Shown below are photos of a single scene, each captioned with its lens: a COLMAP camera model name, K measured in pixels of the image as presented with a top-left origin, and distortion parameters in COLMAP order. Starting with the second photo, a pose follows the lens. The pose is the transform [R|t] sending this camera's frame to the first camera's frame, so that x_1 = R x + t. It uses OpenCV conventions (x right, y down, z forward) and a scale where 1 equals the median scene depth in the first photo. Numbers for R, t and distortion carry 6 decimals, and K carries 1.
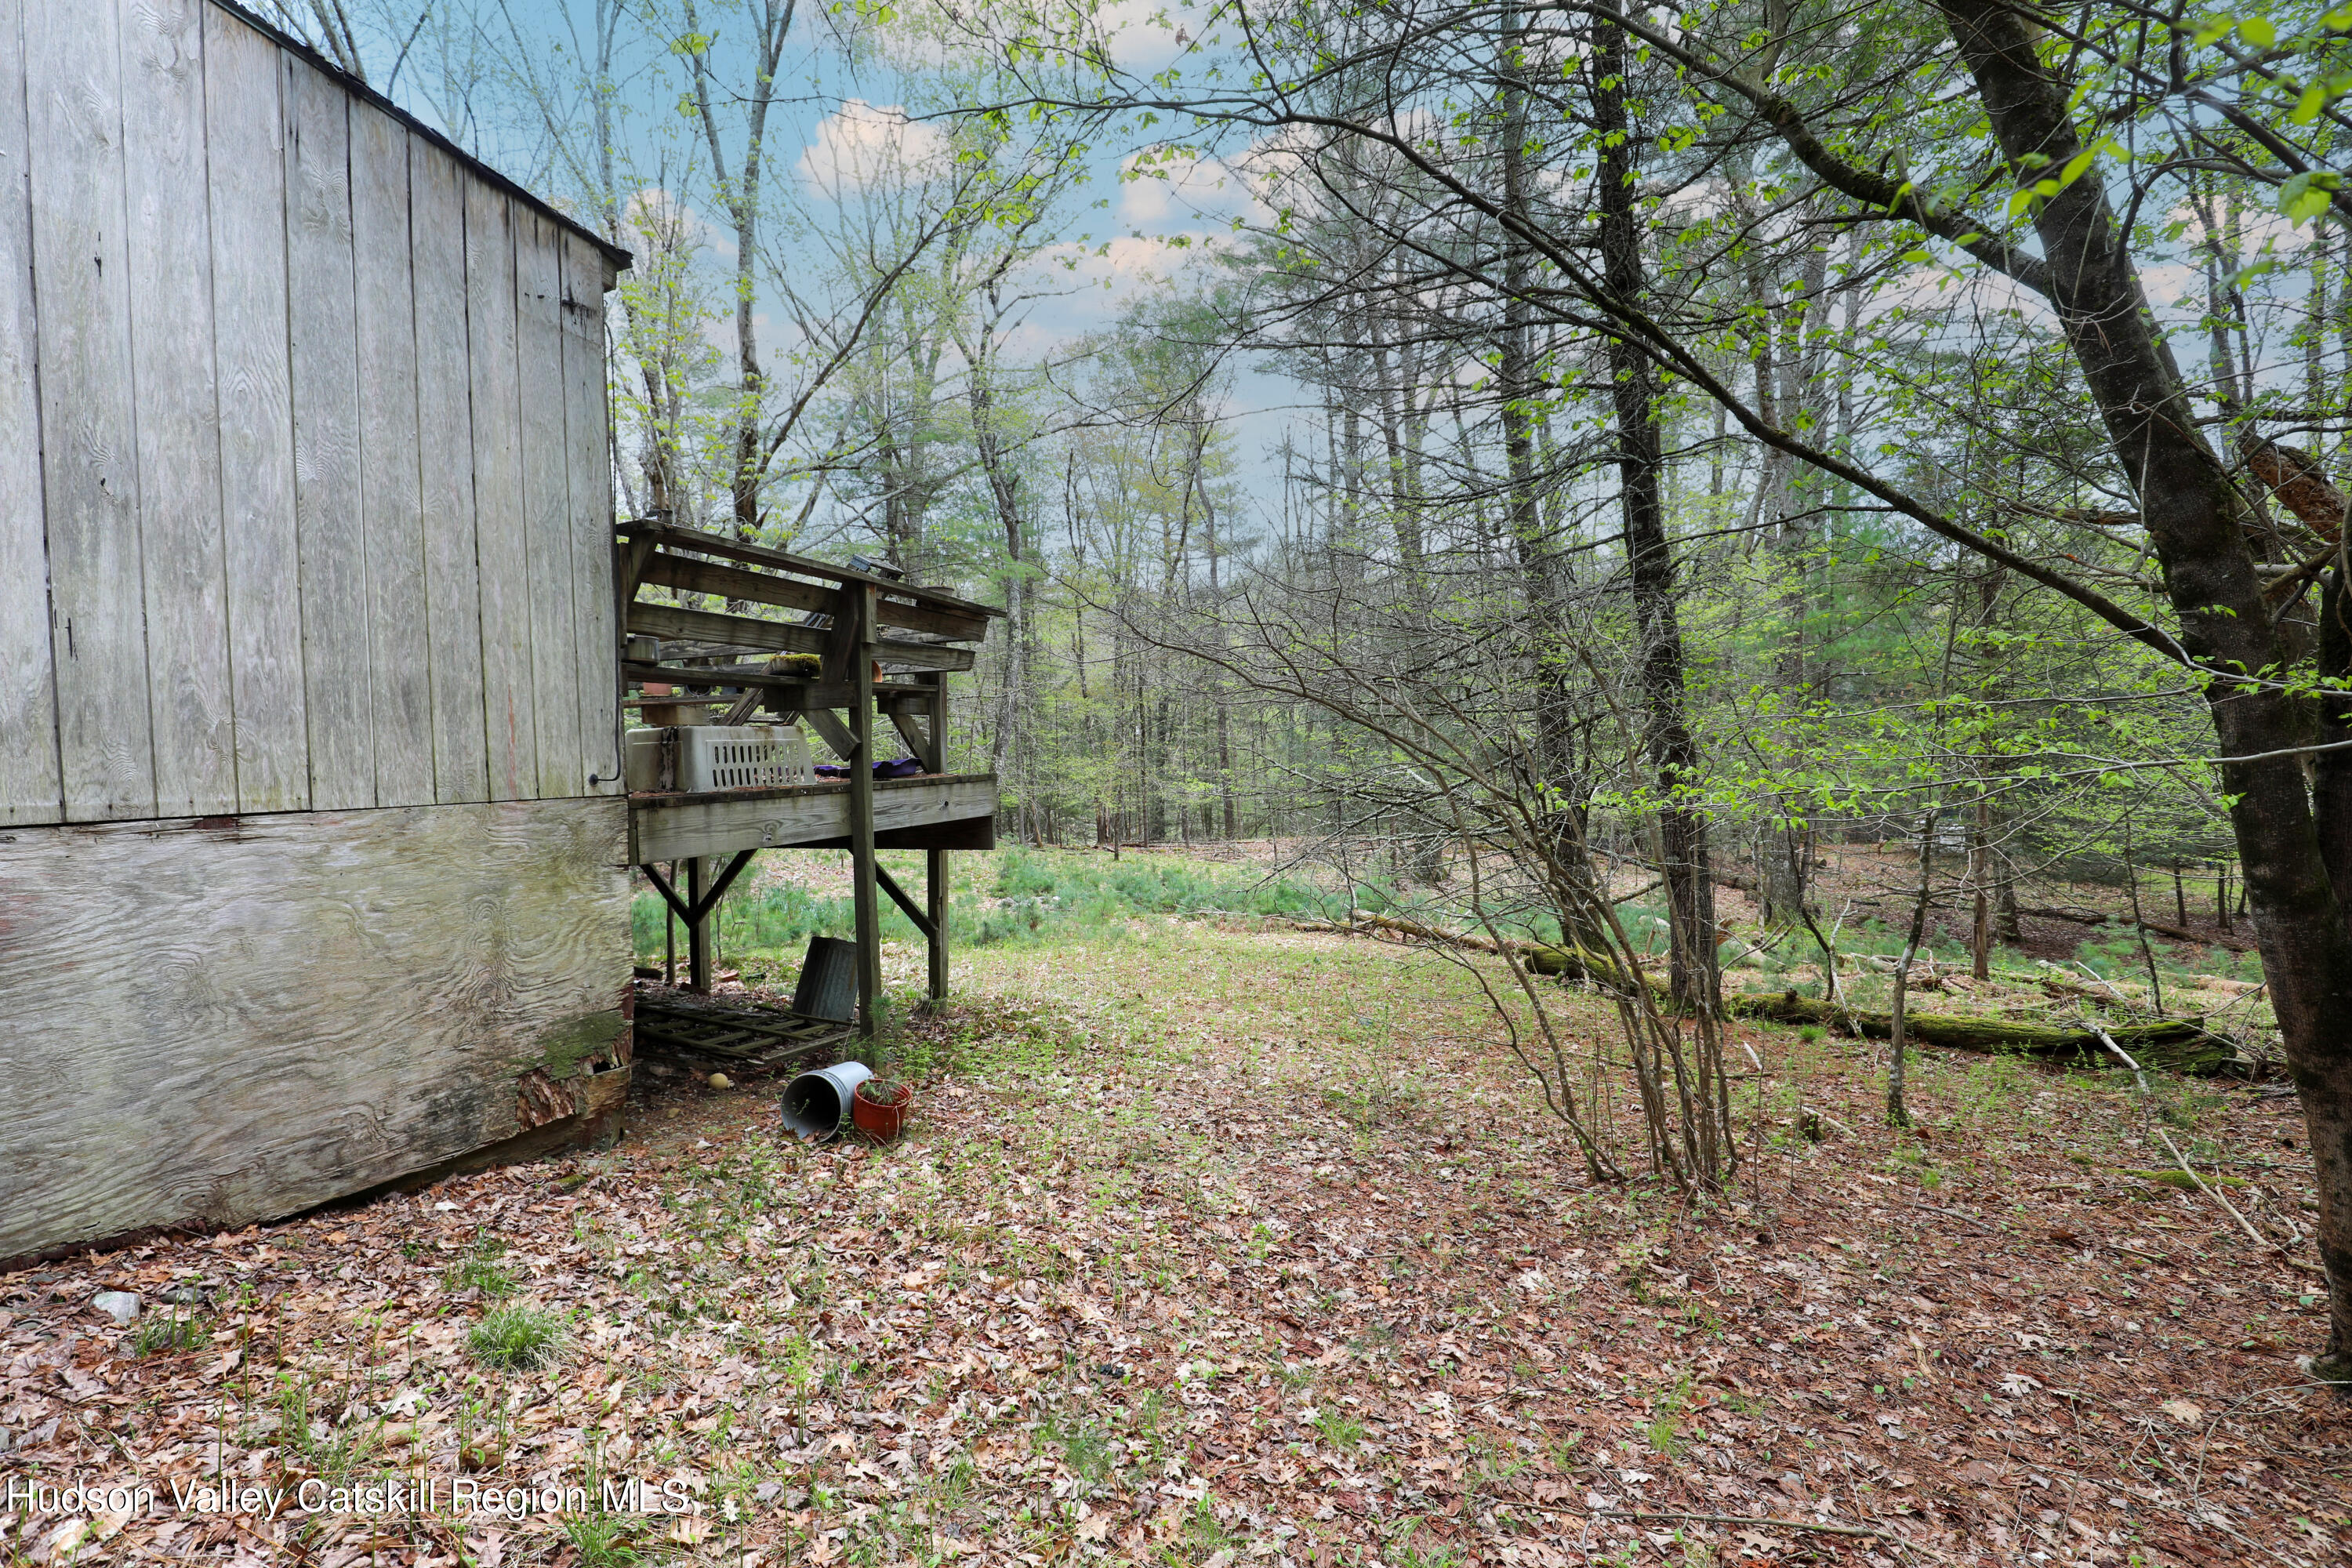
lens RADIAL K [[1078.1, 0, 1177.5], [0, 1078.1, 786.8], [0, 0, 1]] dist [-0.000140, 0.000041]
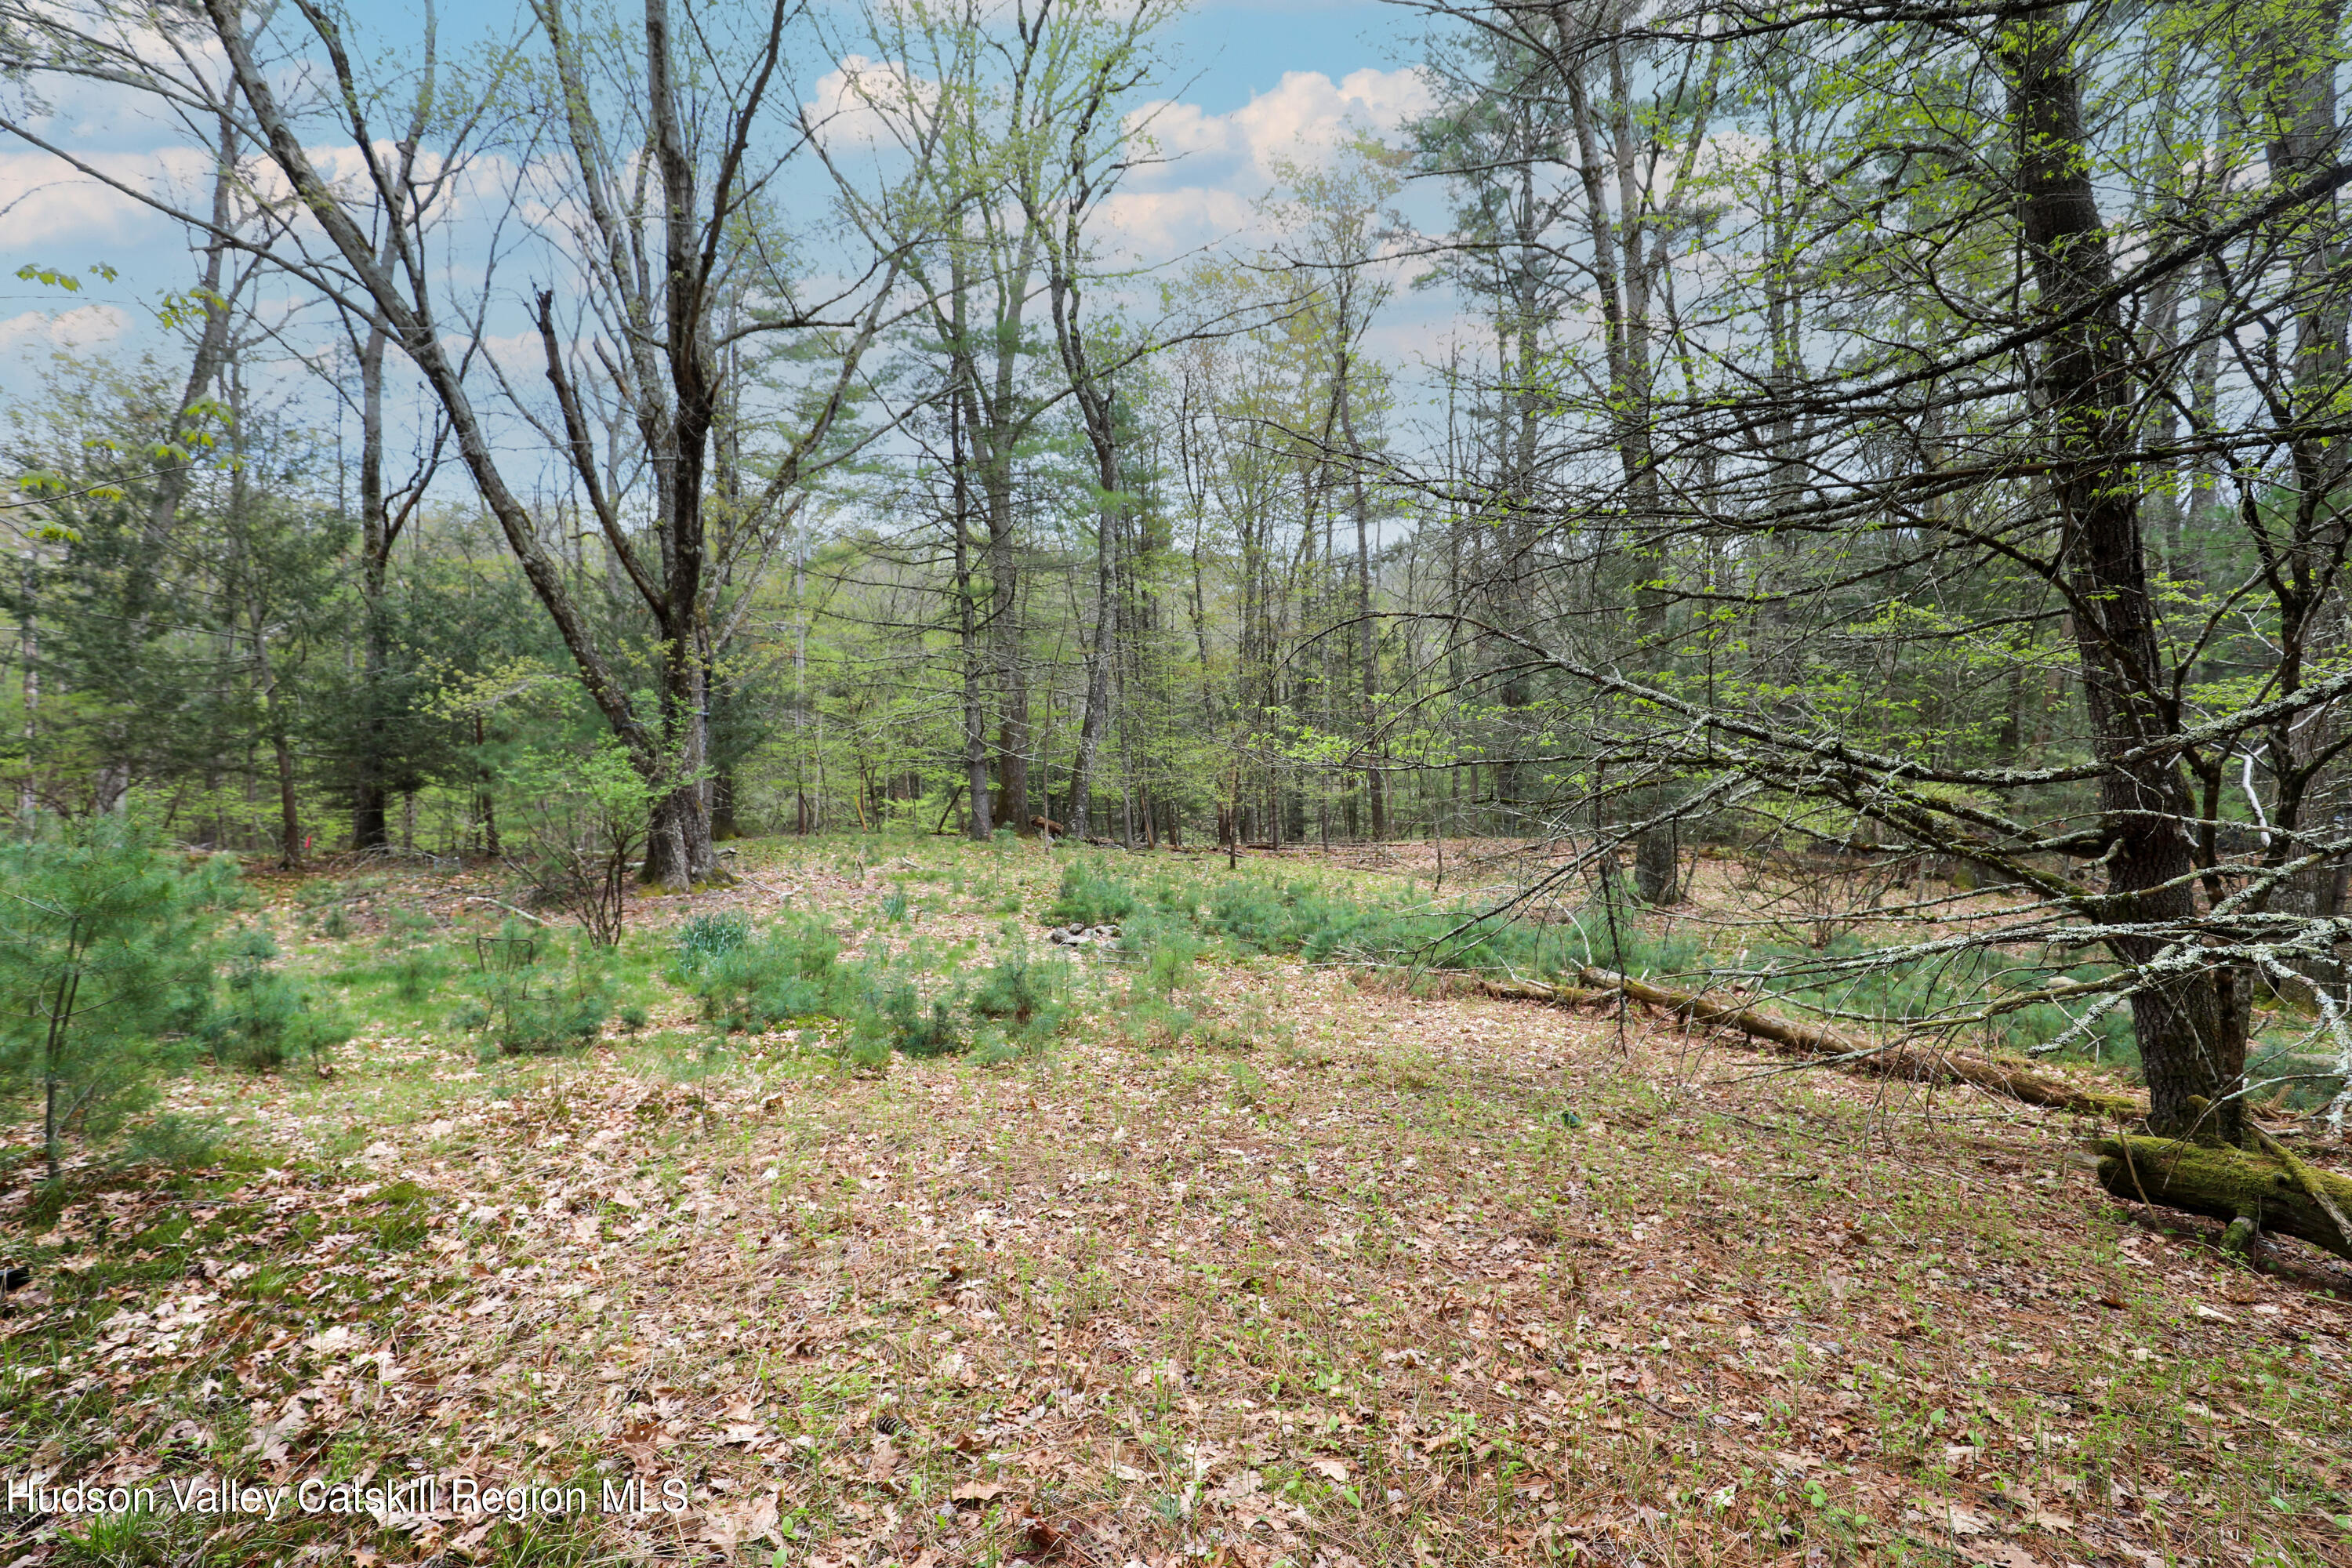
lens RADIAL K [[1078.1, 0, 1170.0], [0, 1078.1, 784.2], [0, 0, 1]] dist [-0.000140, 0.000041]
pose [[0.989971, 0.003497, -0.141225, 0.007441], [-0.003075, 0.999990, 0.003209, 0.003477], [0.141235, -0.002742, 0.989972, 0.180332]]
